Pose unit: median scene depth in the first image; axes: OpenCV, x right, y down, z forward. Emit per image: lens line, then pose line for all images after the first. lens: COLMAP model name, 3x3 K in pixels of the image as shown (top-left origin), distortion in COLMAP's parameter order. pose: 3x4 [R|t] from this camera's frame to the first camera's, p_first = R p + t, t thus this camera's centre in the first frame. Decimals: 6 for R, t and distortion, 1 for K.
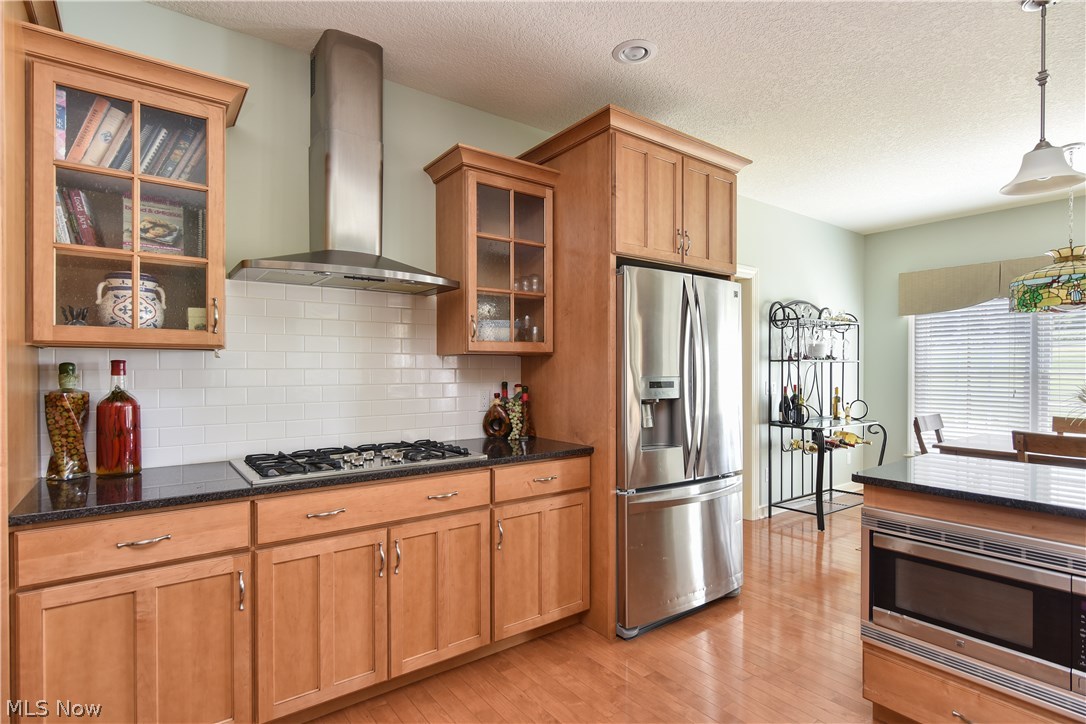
lens RADIAL K [[534.2, 0, 553.0], [0, 534.2, 362.7], [0, 0, 1]] dist [-0.000020, -0.000250]
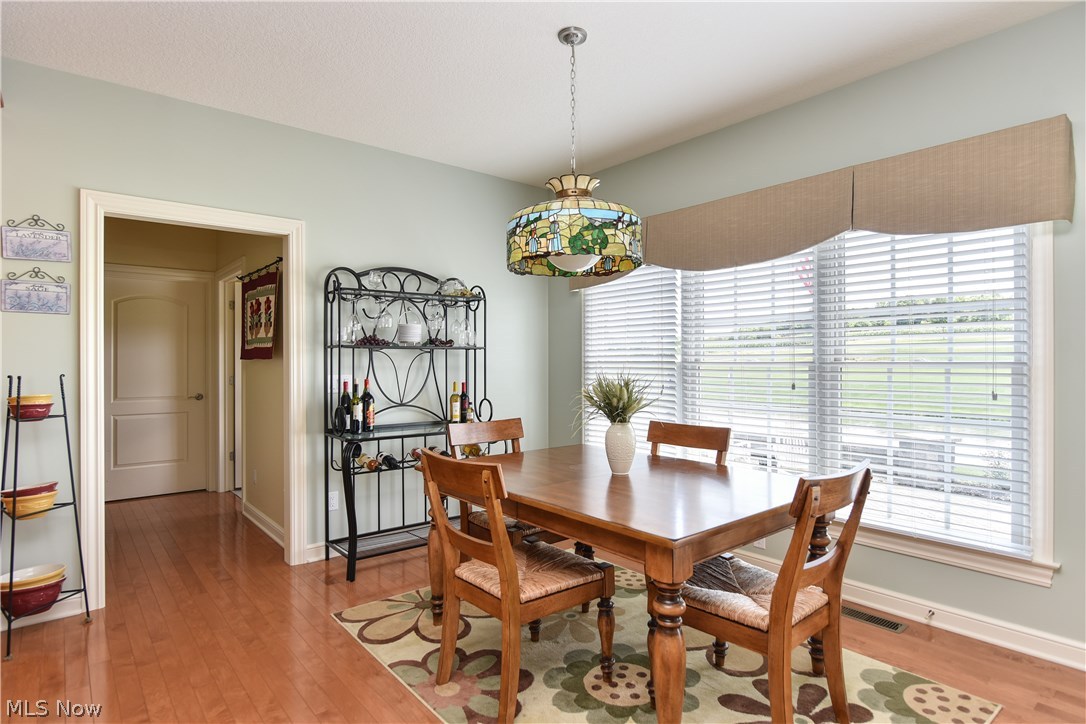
lens RADIAL K [[577.6, 0, 543.0], [0, 577.6, 362.0], [0, 0, 1]] dist [0.000008, -0.000166]
pose [[0.998547, -0.005918, 0.053569, 0.928439], [0.005174, 0.999888, 0.014012, 0.009469], [-0.053646, -0.013714, 0.998466, 0.269877]]
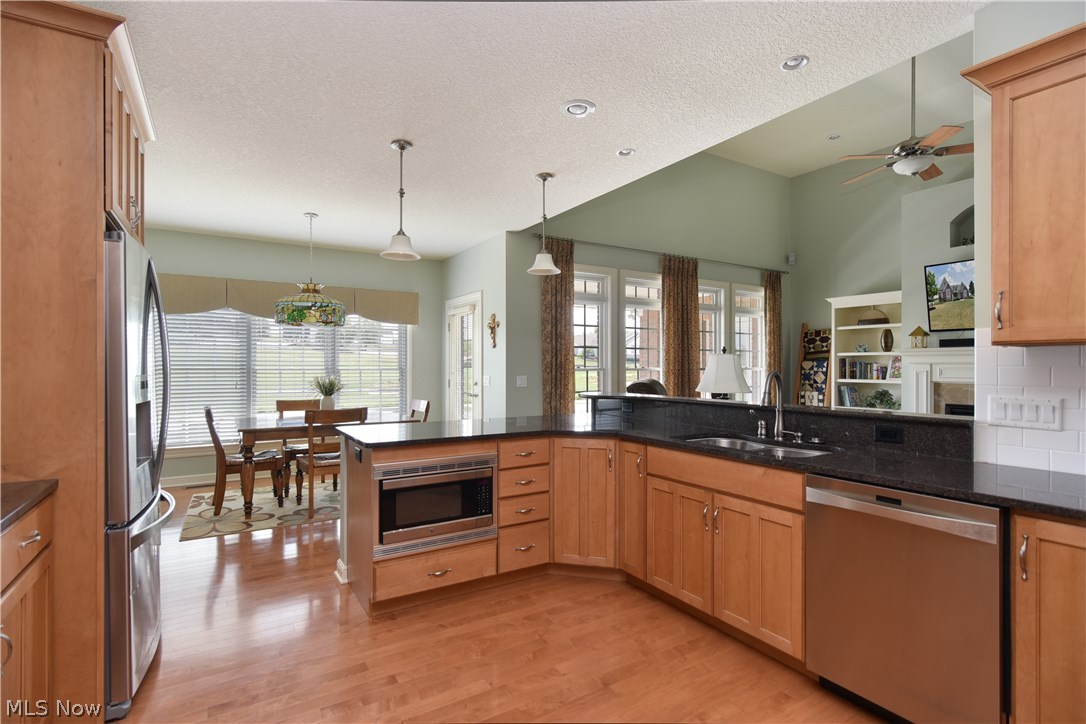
lens RADIAL K [[525.5, 0, 539.6], [0, 525.5, 366.3], [0, 0, 1]] dist [0.000940, 0.000093]
pose [[0.091374, -0.001396, 0.995816, -0.429038], [-0.009311, 0.999954, 0.002256, 0.003788], [-0.995773, -0.009479, 0.091357, 0.252786]]
